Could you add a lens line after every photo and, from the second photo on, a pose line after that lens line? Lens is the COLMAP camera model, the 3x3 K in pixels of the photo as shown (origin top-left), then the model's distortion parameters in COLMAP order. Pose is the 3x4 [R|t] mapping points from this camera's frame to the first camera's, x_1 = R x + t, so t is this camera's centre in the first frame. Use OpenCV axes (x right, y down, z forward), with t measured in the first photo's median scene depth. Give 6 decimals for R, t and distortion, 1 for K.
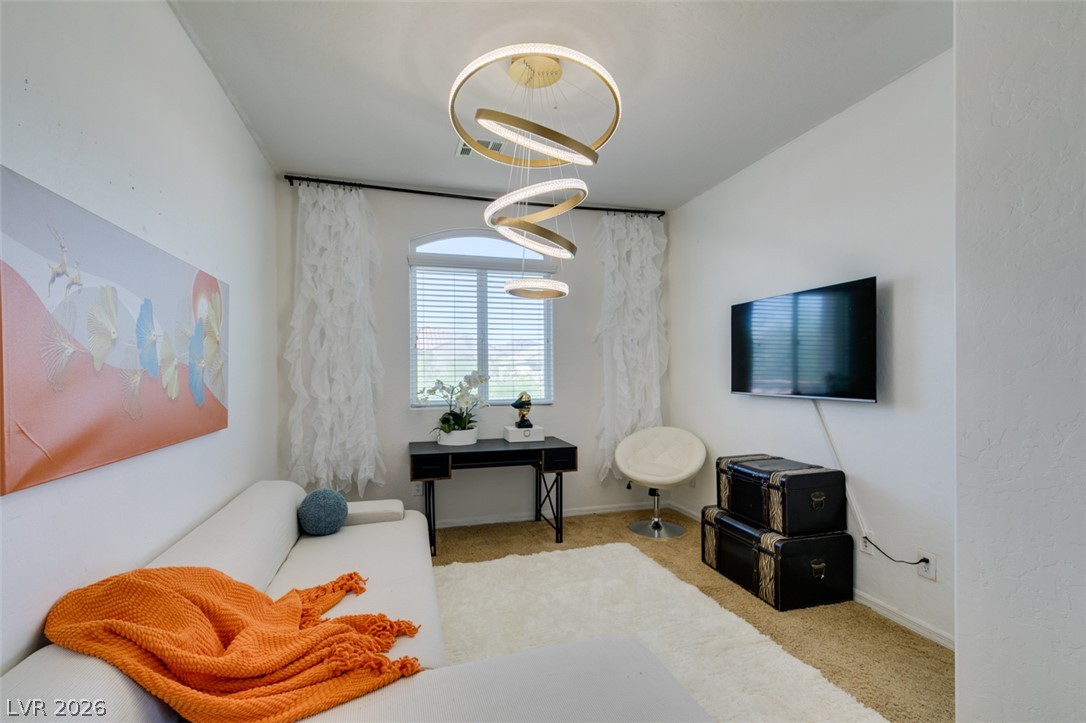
lens RADIAL K [[484.8, 0, 539.6], [0, 484.8, 368.7], [0, 0, 1]] dist [-0.000347, 0.000001]
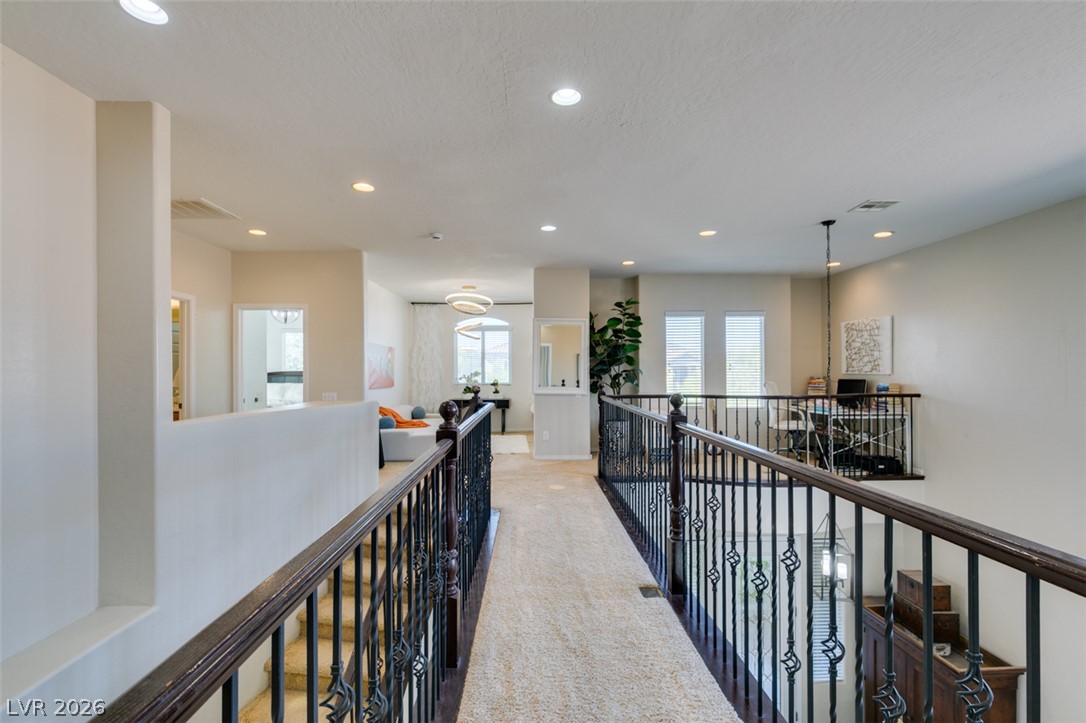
lens RADIAL K [[484.8, 0, 539.6], [0, 484.8, 368.7], [0, 0, 1]] dist [-0.000347, 0.000001]
pose [[0.967044, 0.000843, -0.254609, 0.927319], [-0.000627, 0.999999, 0.000929, -0.012461], [0.254609, -0.000739, 0.967044, -1.555913]]
